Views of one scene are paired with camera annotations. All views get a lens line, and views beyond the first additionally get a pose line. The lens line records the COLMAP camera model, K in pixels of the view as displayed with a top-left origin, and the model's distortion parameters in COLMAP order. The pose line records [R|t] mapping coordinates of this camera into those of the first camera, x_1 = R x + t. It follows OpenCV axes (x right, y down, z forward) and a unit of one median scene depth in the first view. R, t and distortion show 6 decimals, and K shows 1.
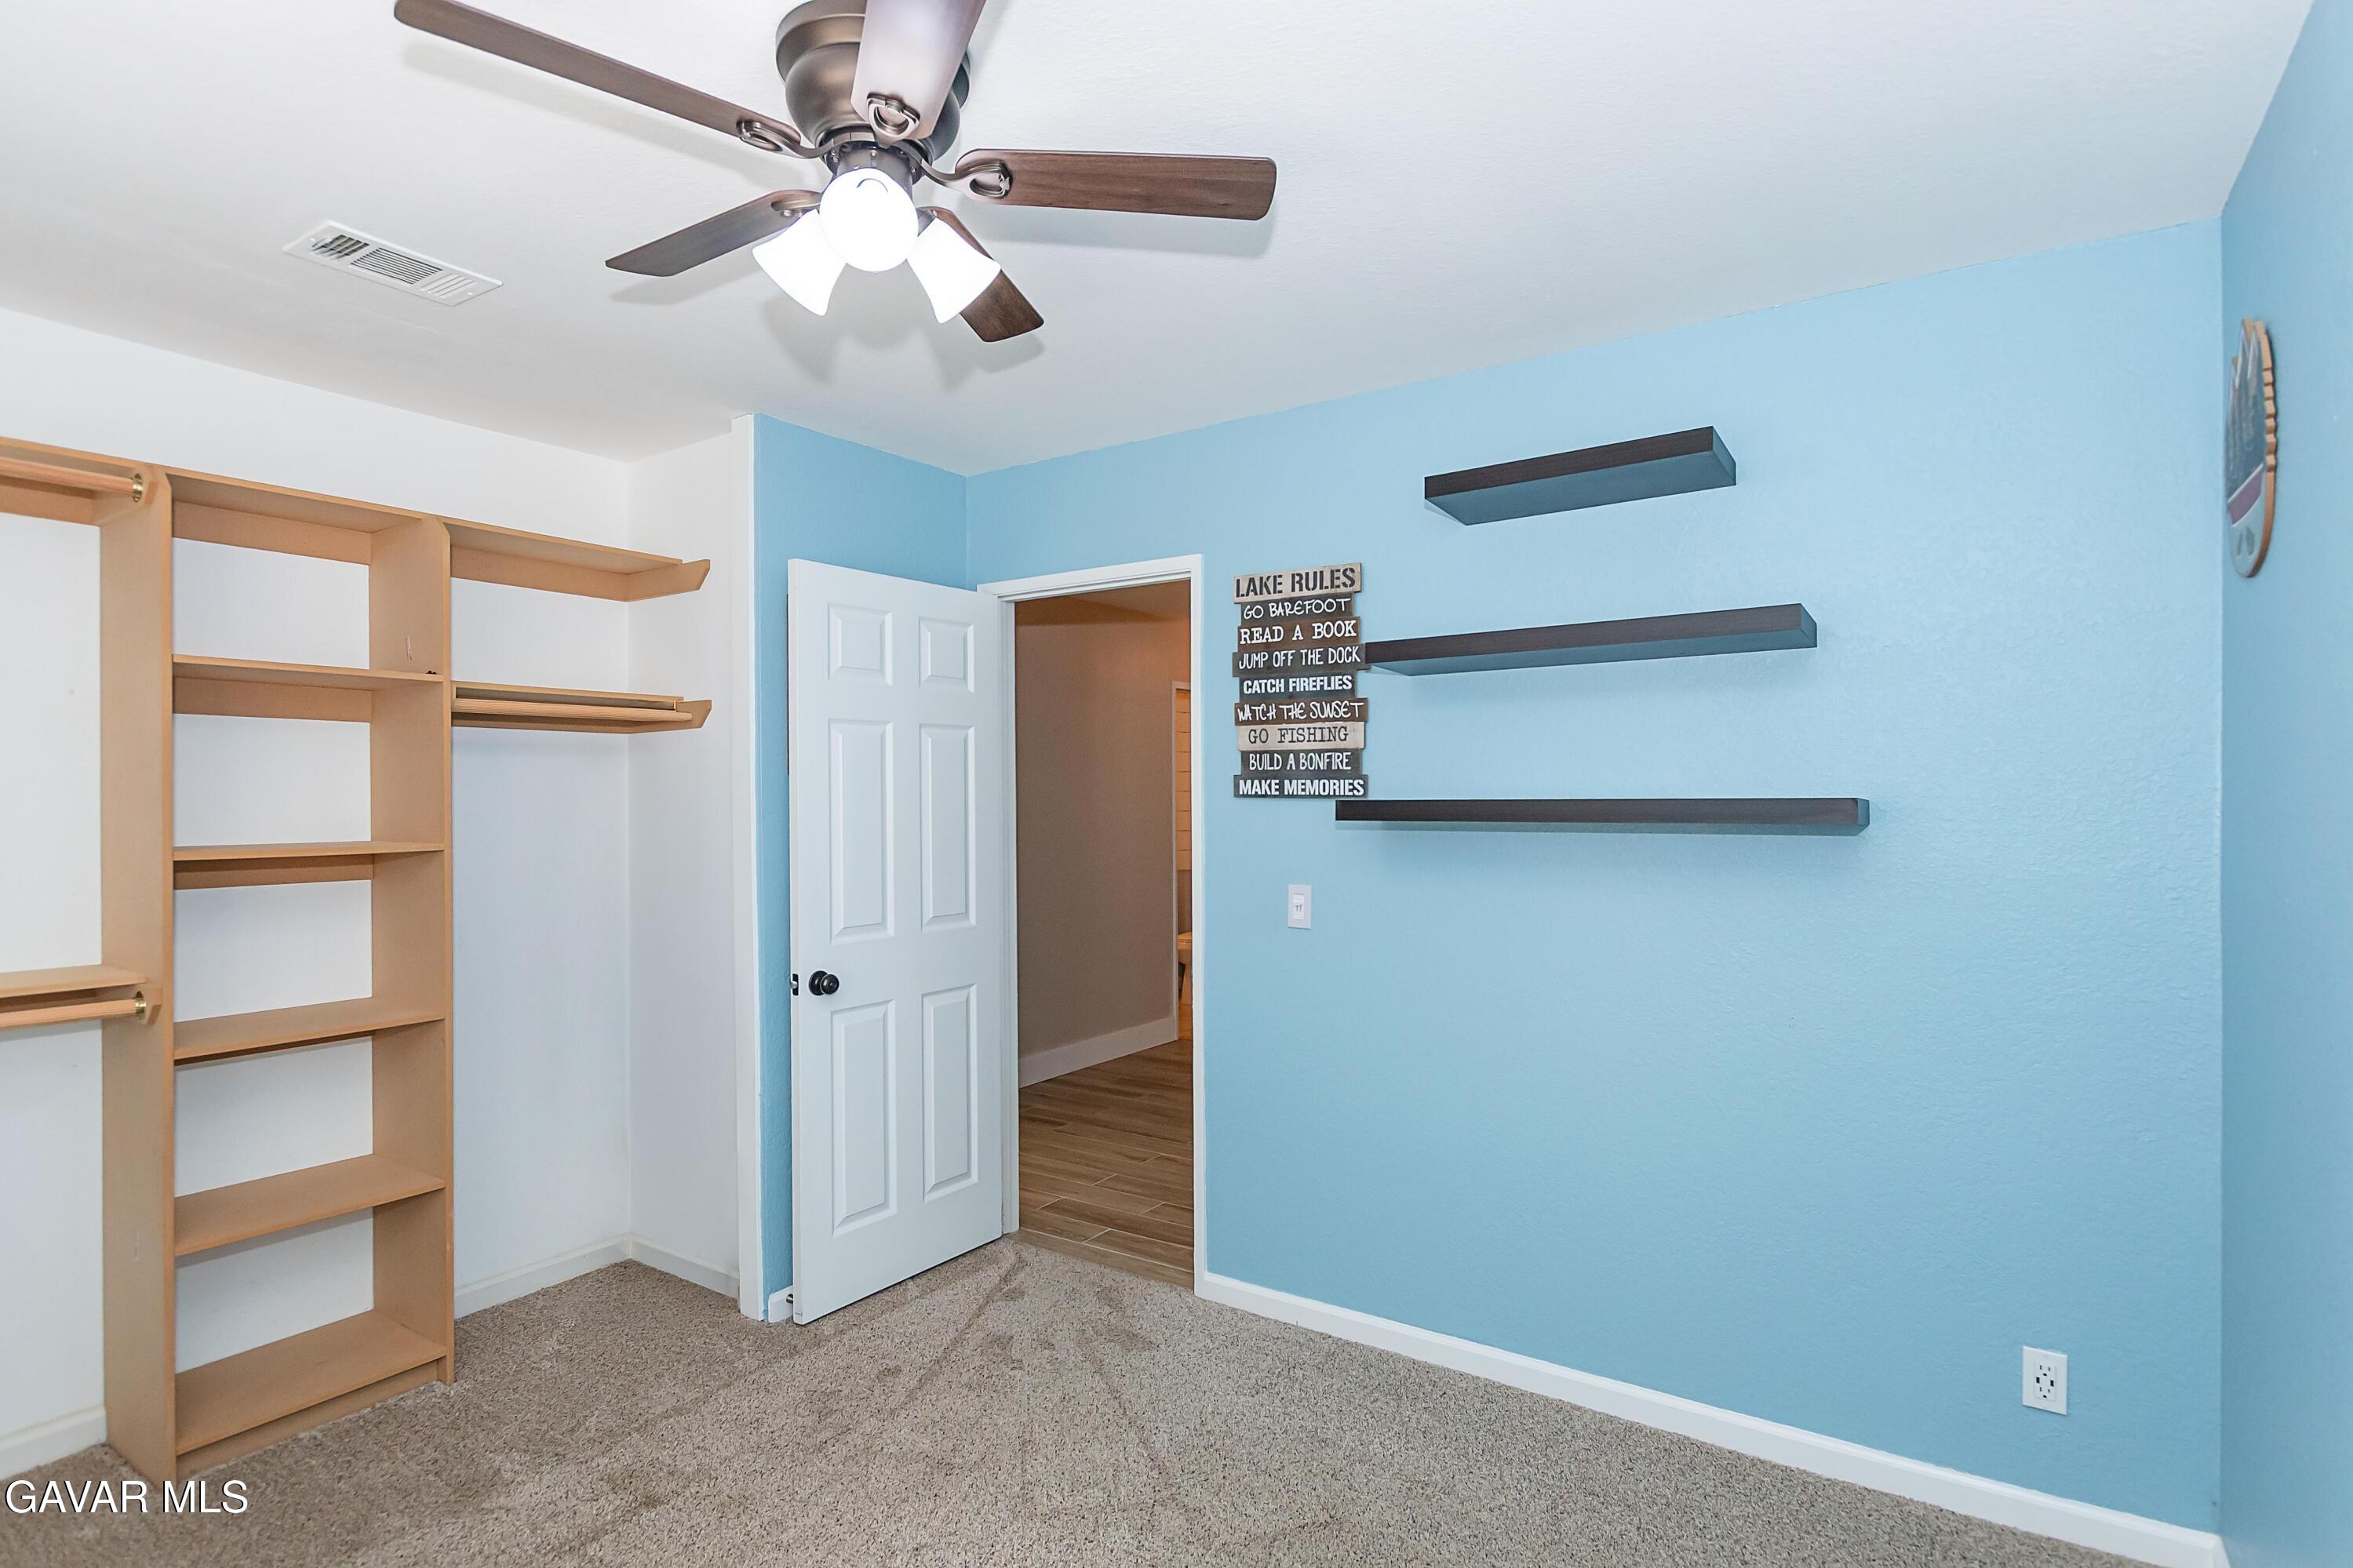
lens RADIAL K [[1194.8, 0, 1183.6], [0, 1194.8, 791.8], [0, 0, 1]] dist [0.029313, -0.023310]
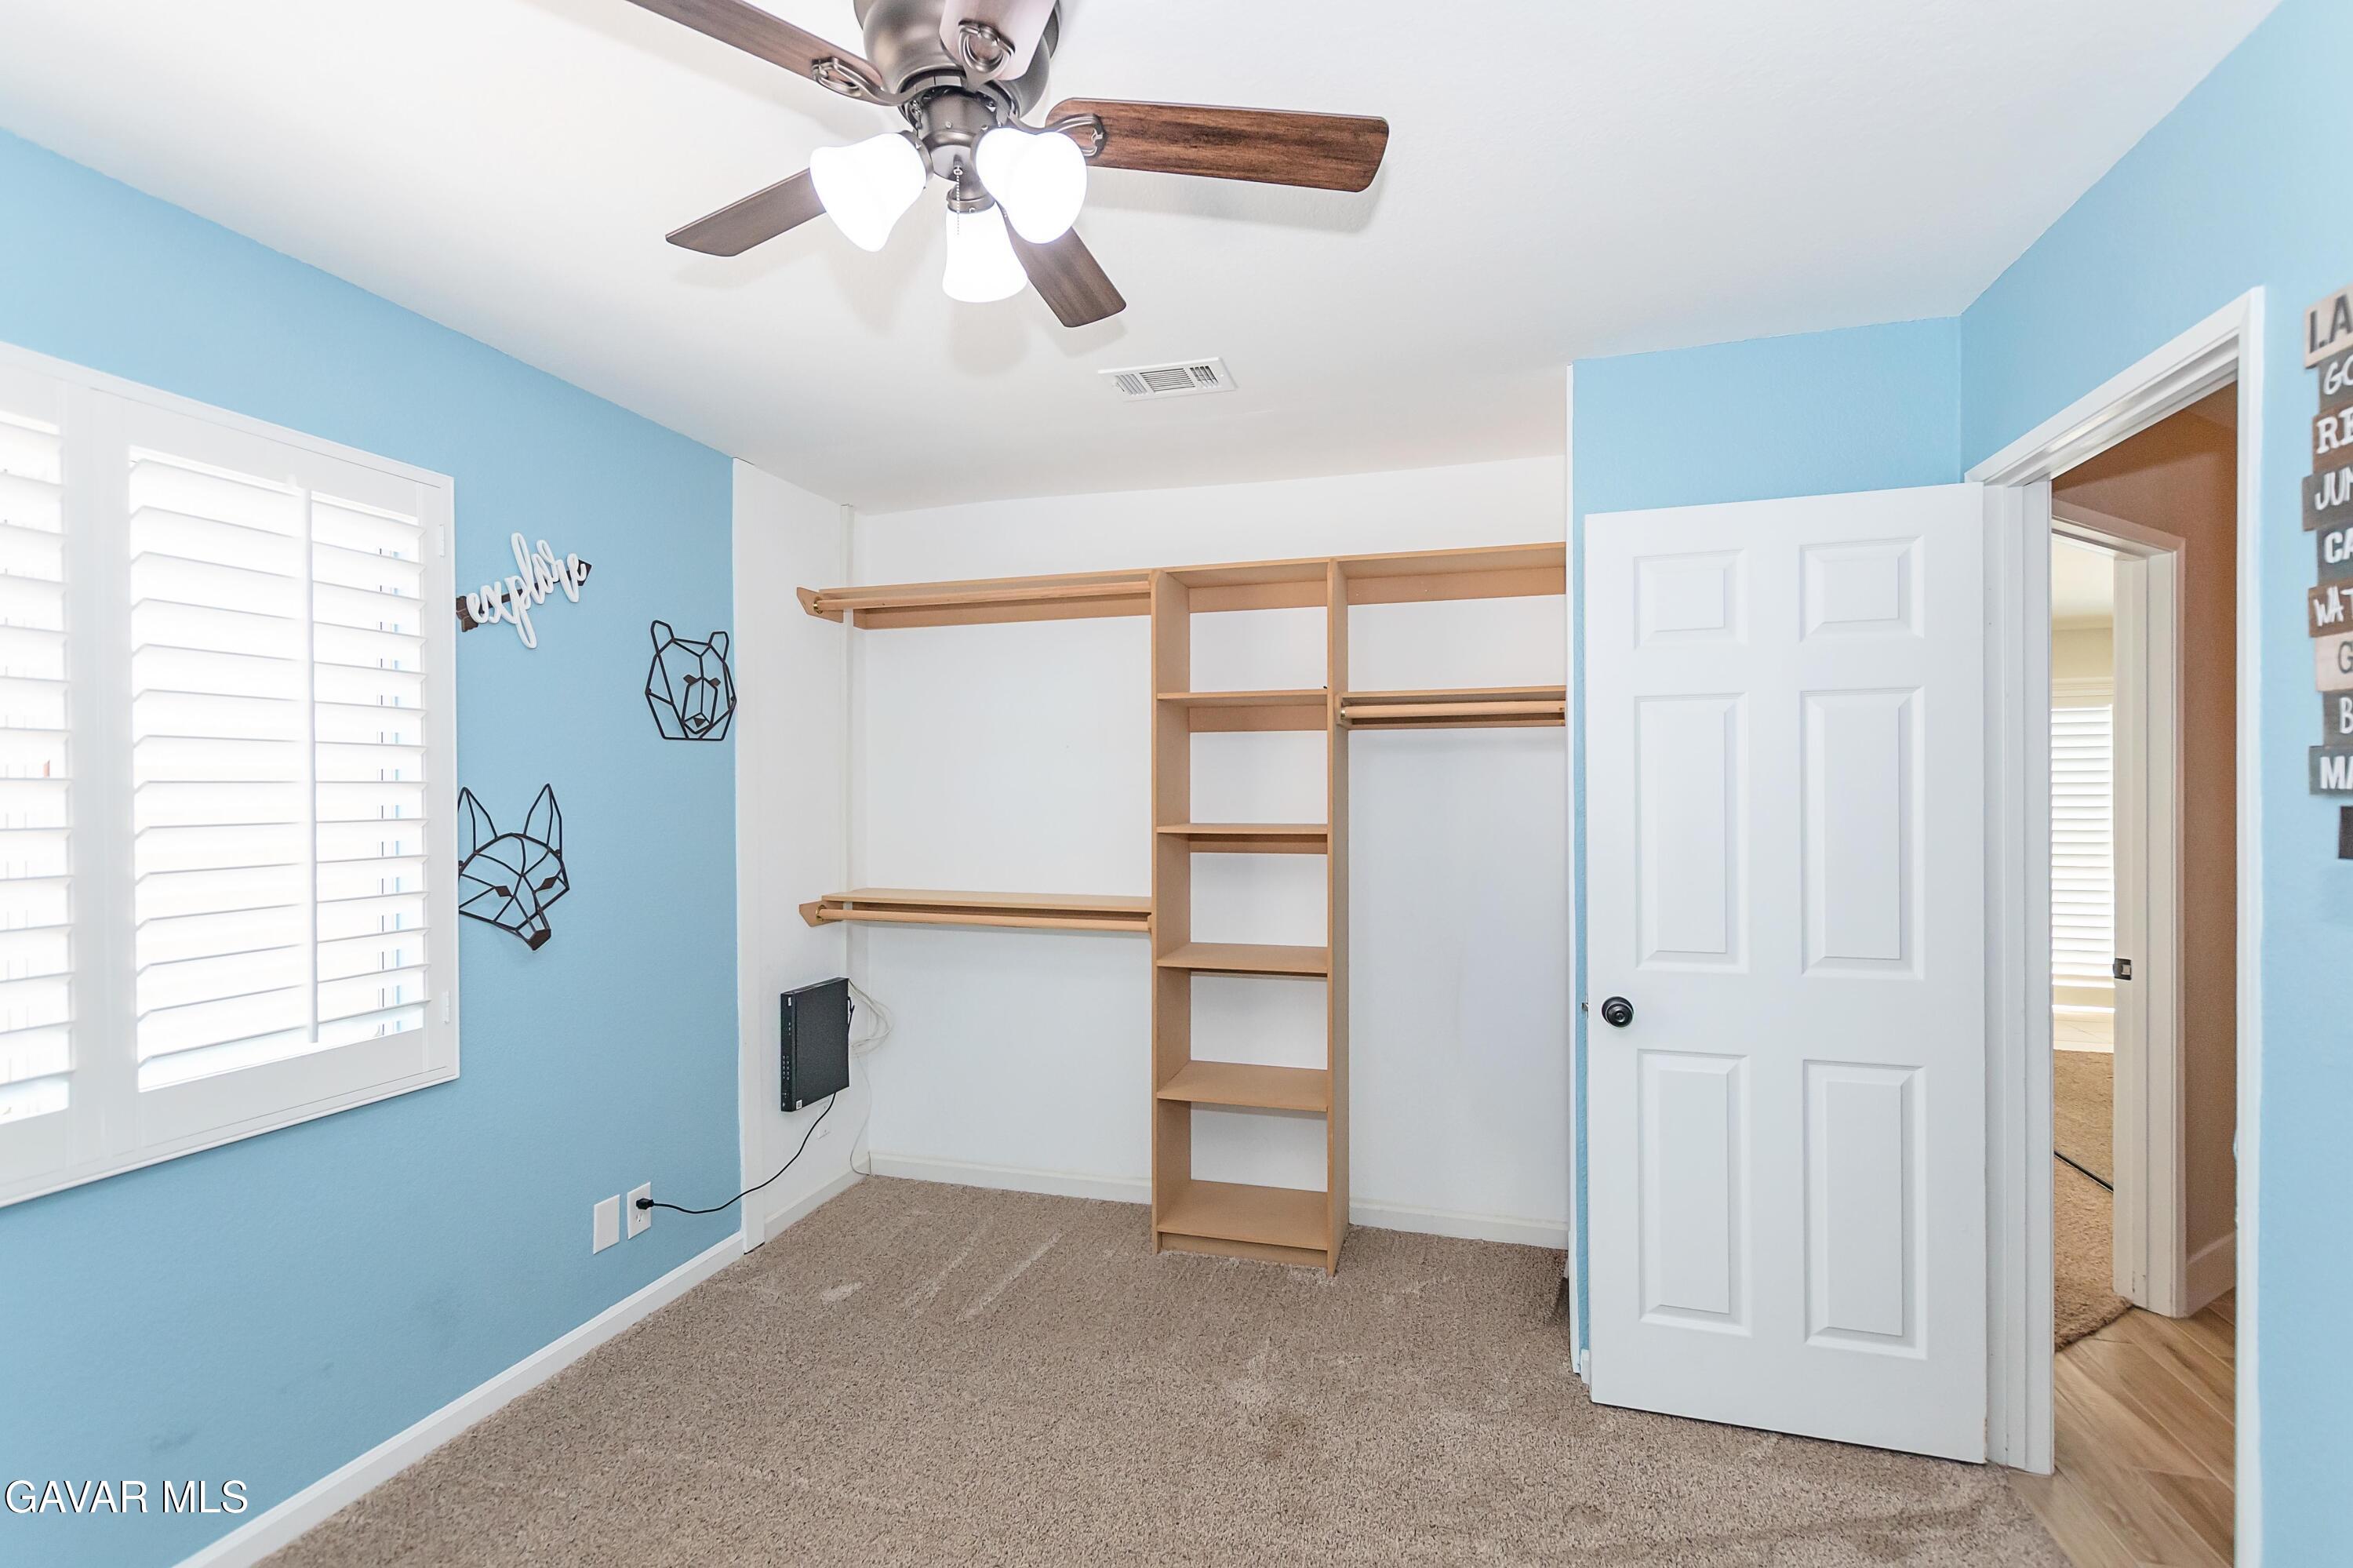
lens RADIAL K [[1038.0, 0, 1177.3], [0, 1038.0, 788.9], [0, 0, 1]] dist [-0.000989, -0.000546]
pose [[0.299370, 0.003183, -0.954132, 0.317036], [0.004312, 0.999980, 0.004689, -0.001788], [0.954127, -0.005518, 0.299350, 0.516262]]
